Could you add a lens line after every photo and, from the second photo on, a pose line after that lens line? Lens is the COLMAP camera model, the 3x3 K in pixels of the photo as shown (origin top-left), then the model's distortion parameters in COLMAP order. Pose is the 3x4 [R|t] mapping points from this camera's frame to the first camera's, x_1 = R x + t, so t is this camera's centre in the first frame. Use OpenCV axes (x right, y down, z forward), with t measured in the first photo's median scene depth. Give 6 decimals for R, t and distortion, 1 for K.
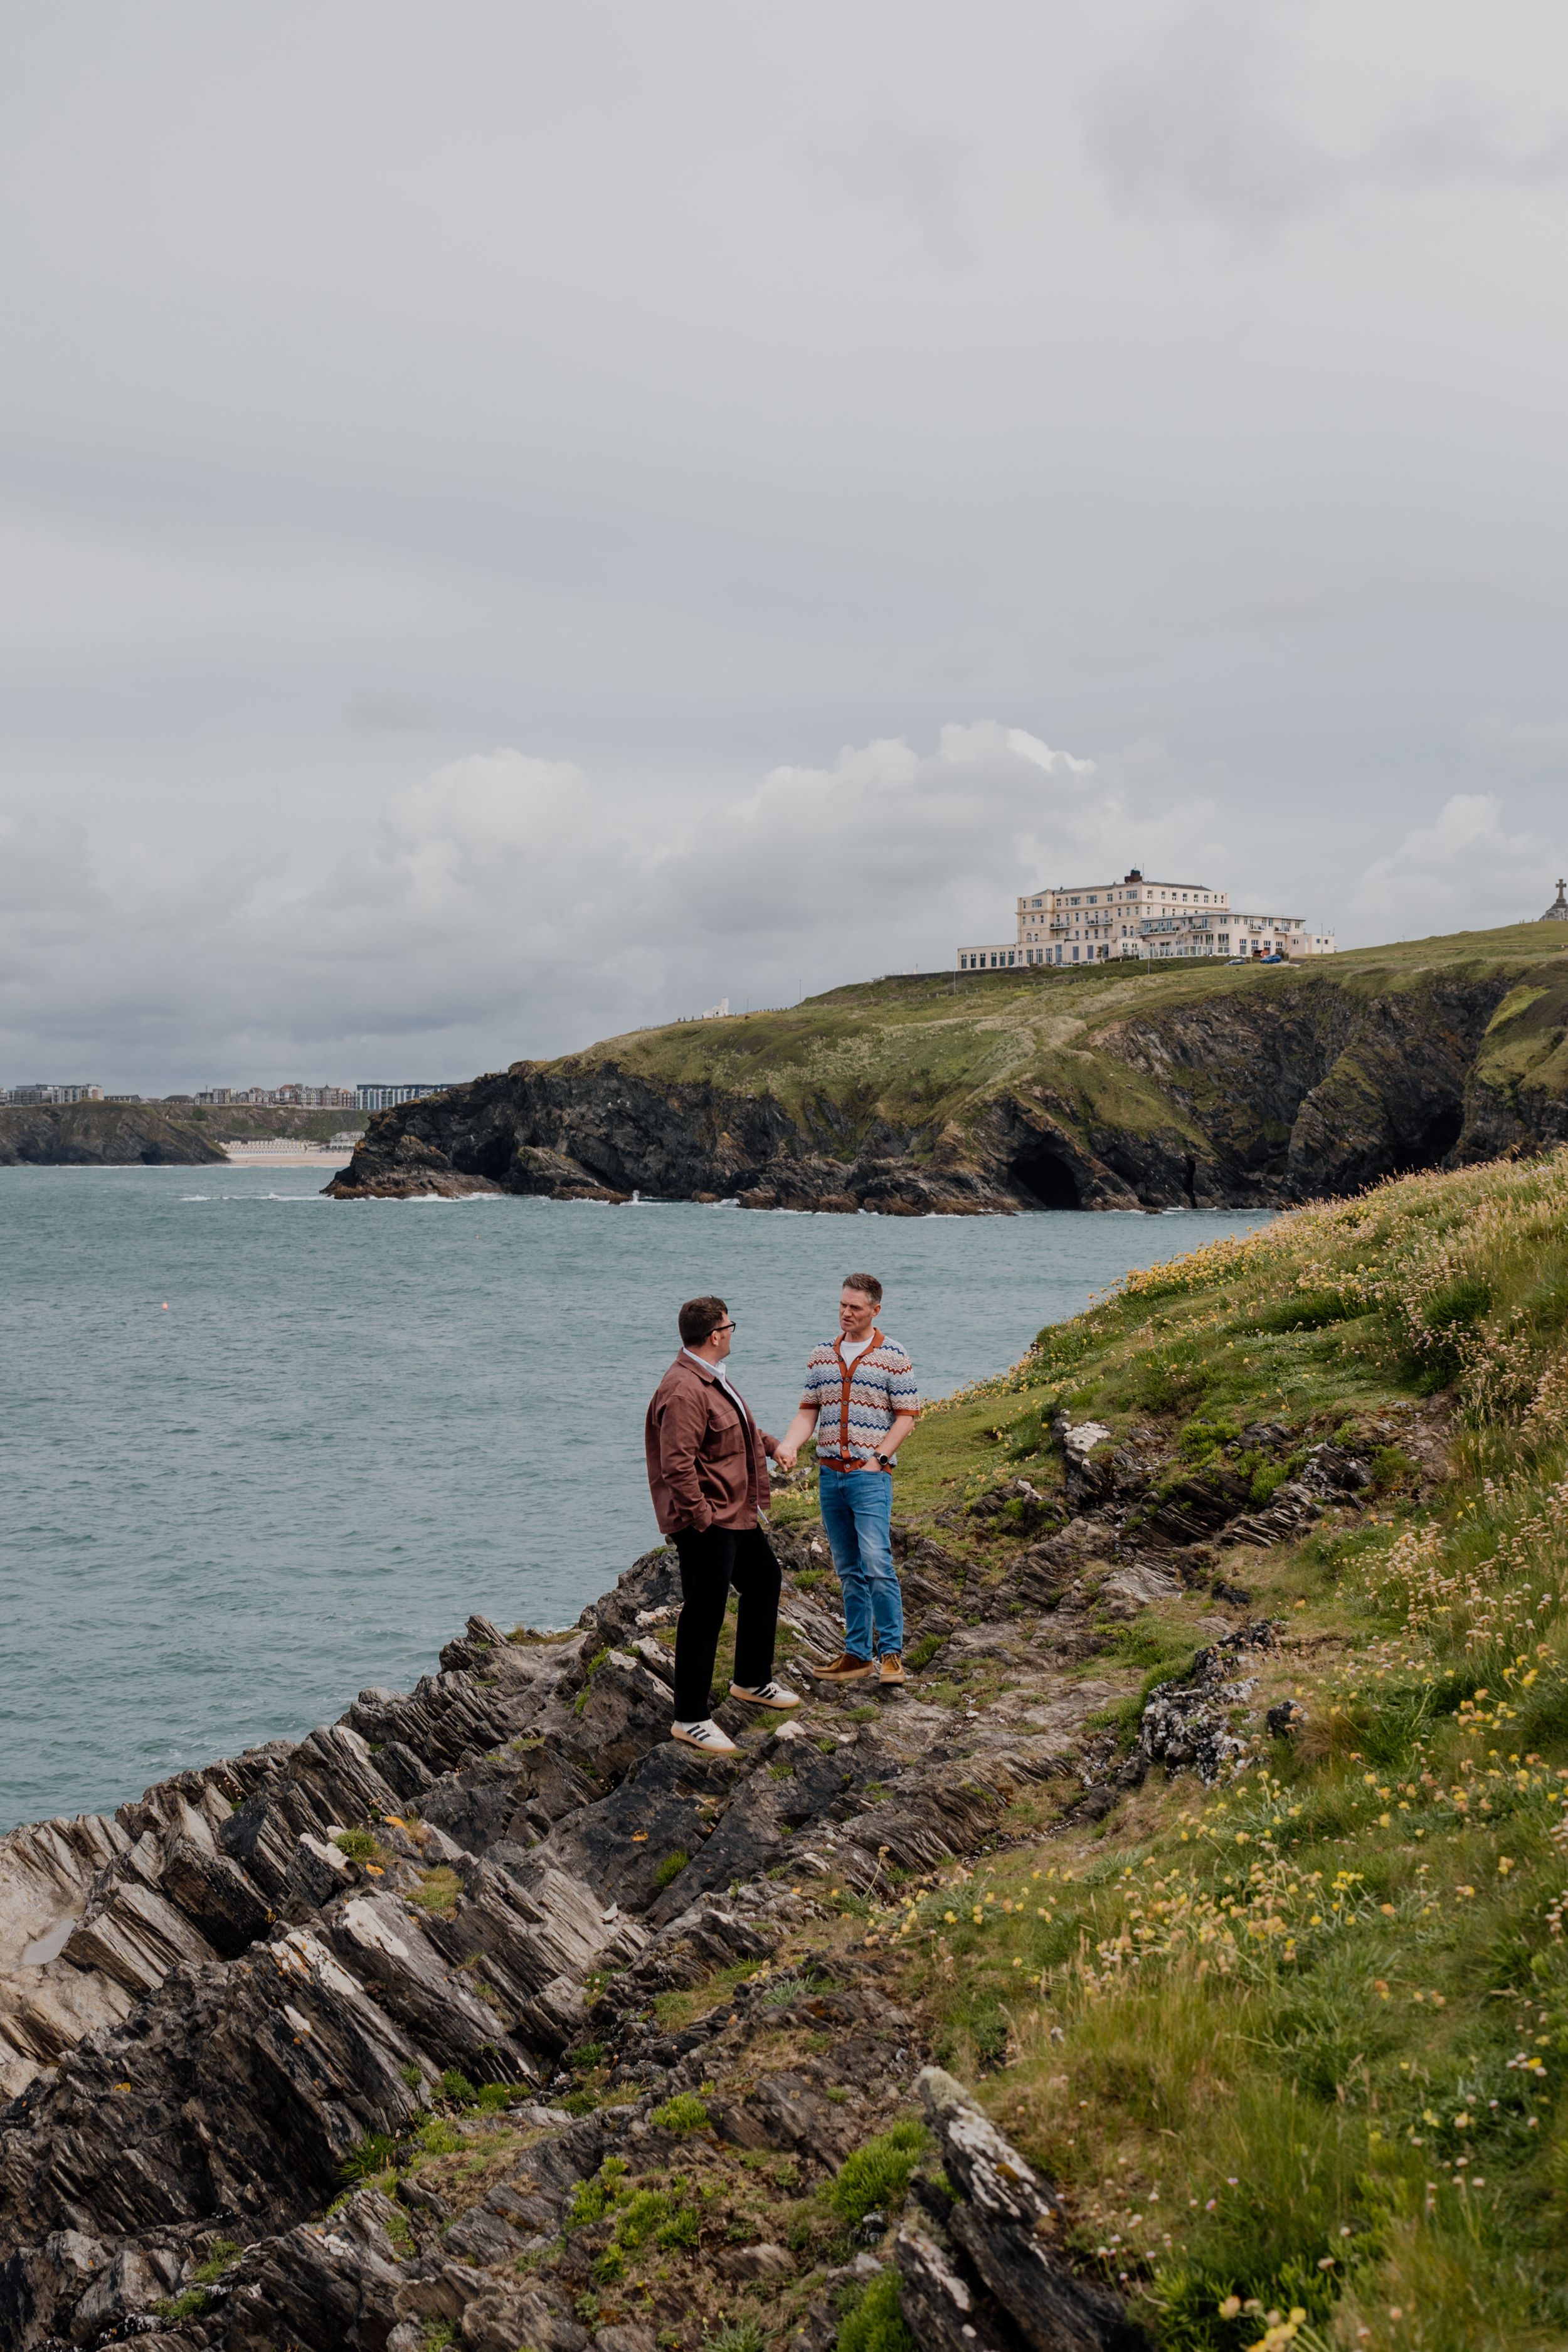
lens RADIAL K [[2839.9, 0, 770.4], [0, 2839.9, 1159.4], [0, 0, 1]] dist [-0.012287, 0.000000]
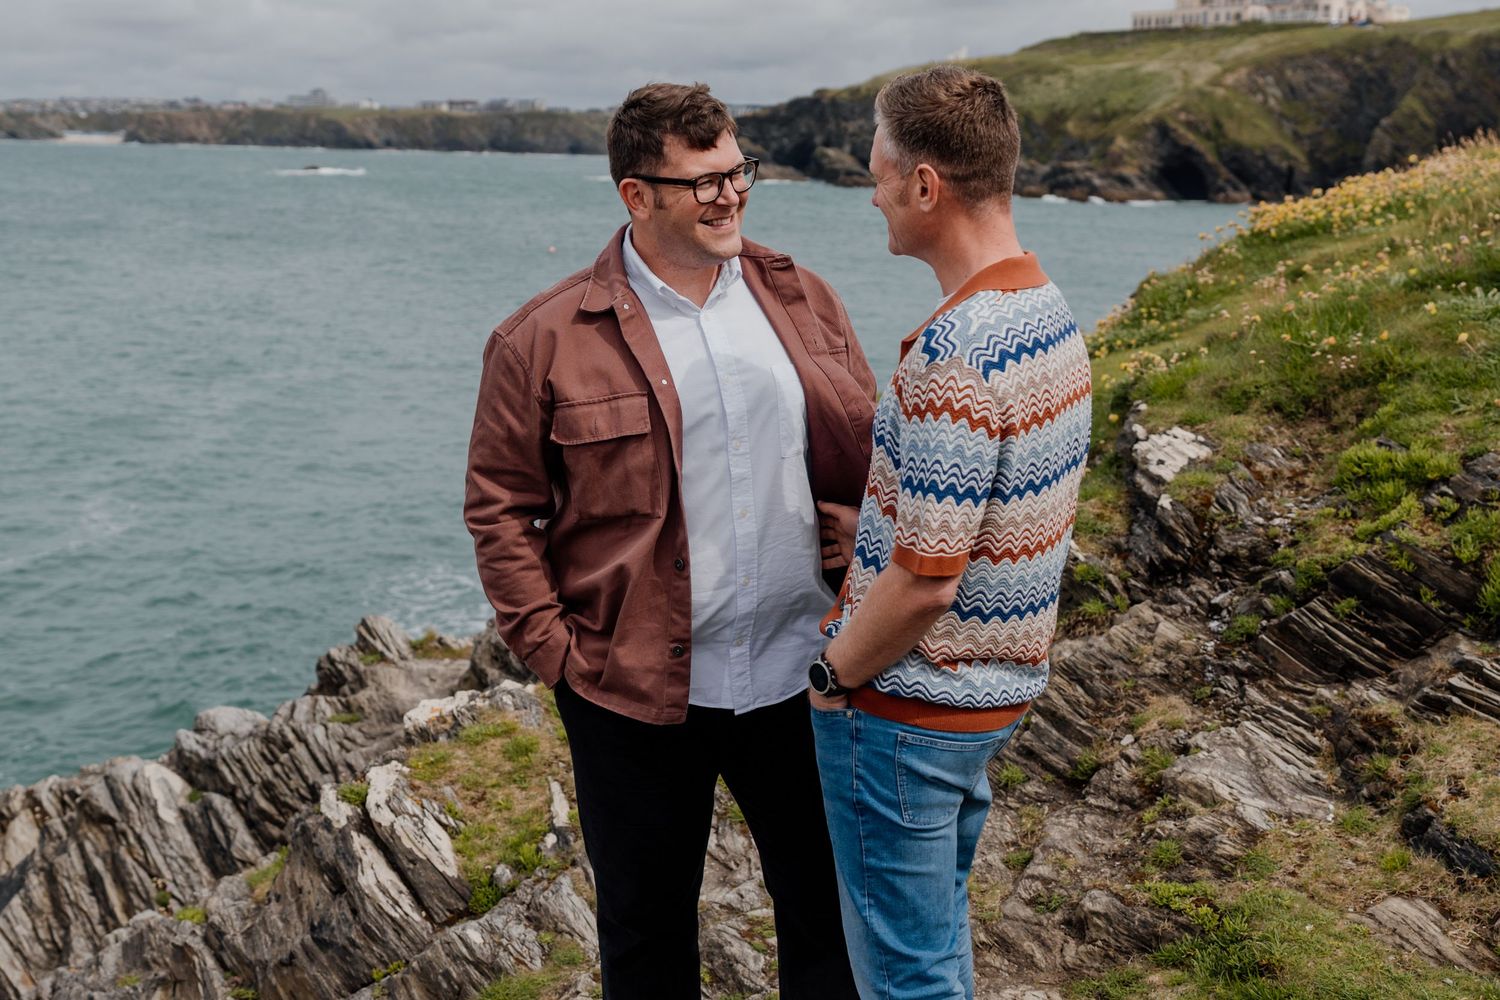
lens RADIAL K [[1811.2, 0, 761.5], [0, 1811.2, 491.3], [0, 0, 1]] dist [-0.012287, 0.000000]
pose [[0.991004, 0.049497, -0.124342, 0.068534], [-0.026740, 0.983590, 0.178425, 0.037350], [0.131133, -0.173495, 0.976065, 0.572812]]
